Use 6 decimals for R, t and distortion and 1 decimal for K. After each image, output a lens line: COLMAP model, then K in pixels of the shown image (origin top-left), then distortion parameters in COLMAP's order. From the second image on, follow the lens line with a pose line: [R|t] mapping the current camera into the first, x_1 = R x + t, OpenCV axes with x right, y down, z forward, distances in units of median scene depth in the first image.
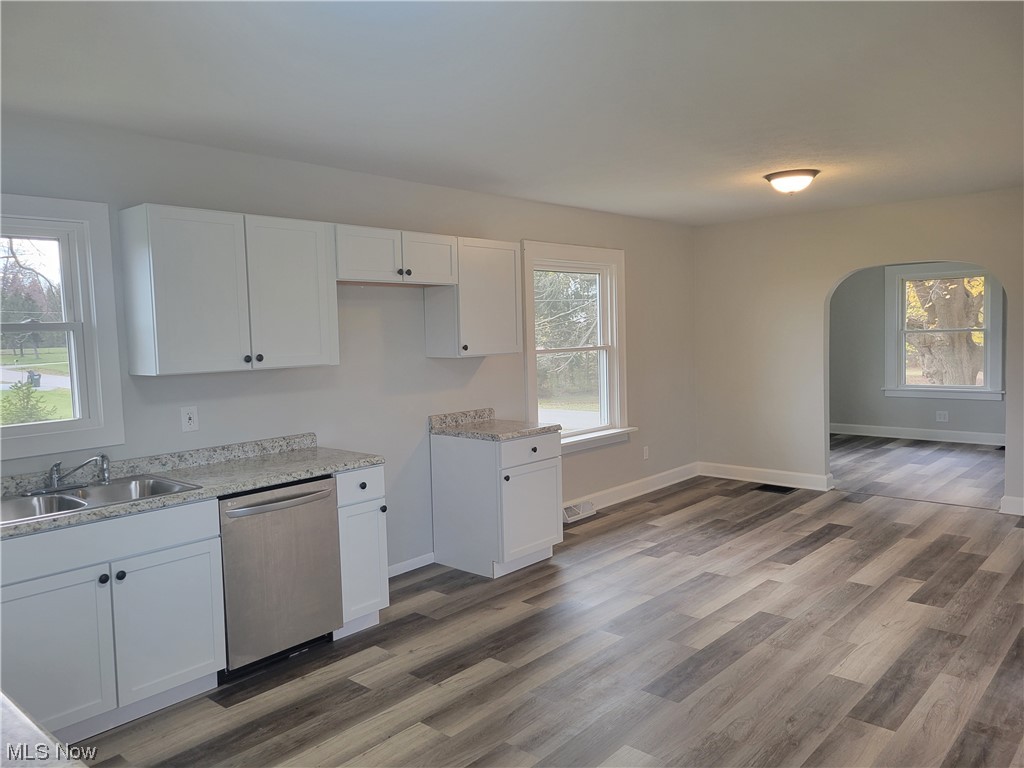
lens RADIAL K [[763.6, 0, 498.4], [0, 763.6, 382.3], [0, 0, 1]] dist [0.053688, -0.032823]
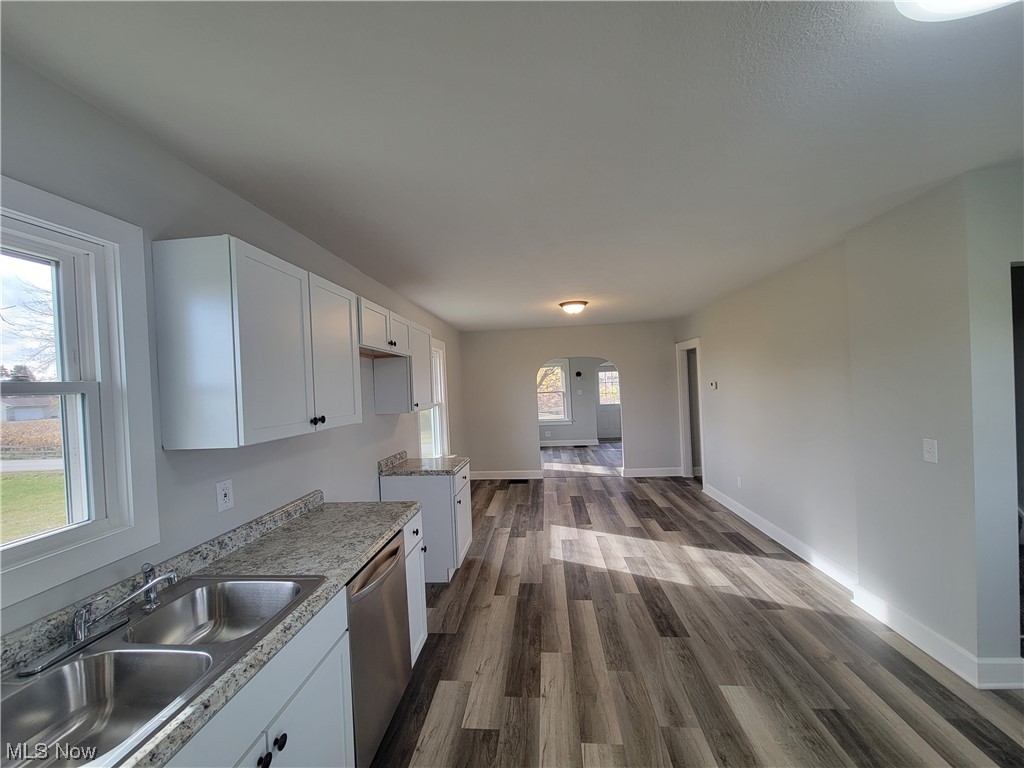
lens RADIAL K [[415.4, 0, 505.6], [0, 415.4, 388.7], [0, 0, 1]] dist [-0.000179, -0.000611]
pose [[0.806745, -0.011306, 0.590791, -0.397277], [0.063773, 0.995643, -0.068031, -0.018451], [-0.587448, 0.092560, 0.803951, 0.409431]]
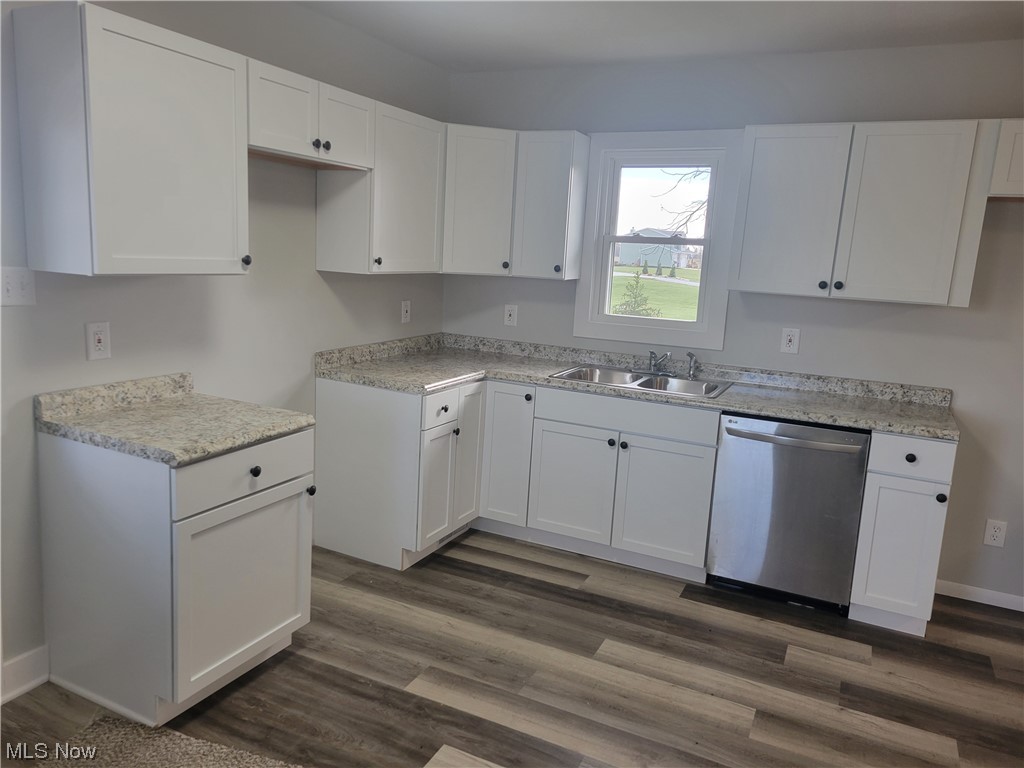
lens RADIAL K [[763.6, 0, 498.4], [0, 763.6, 382.3], [0, 0, 1]] dist [0.053688, -0.032823]
pose [[0.266425, 0.211818, -0.940293, 0.425448], [-0.127159, 0.974751, 0.183551, -0.033313], [0.955431, 0.070664, 0.286633, 0.333634]]
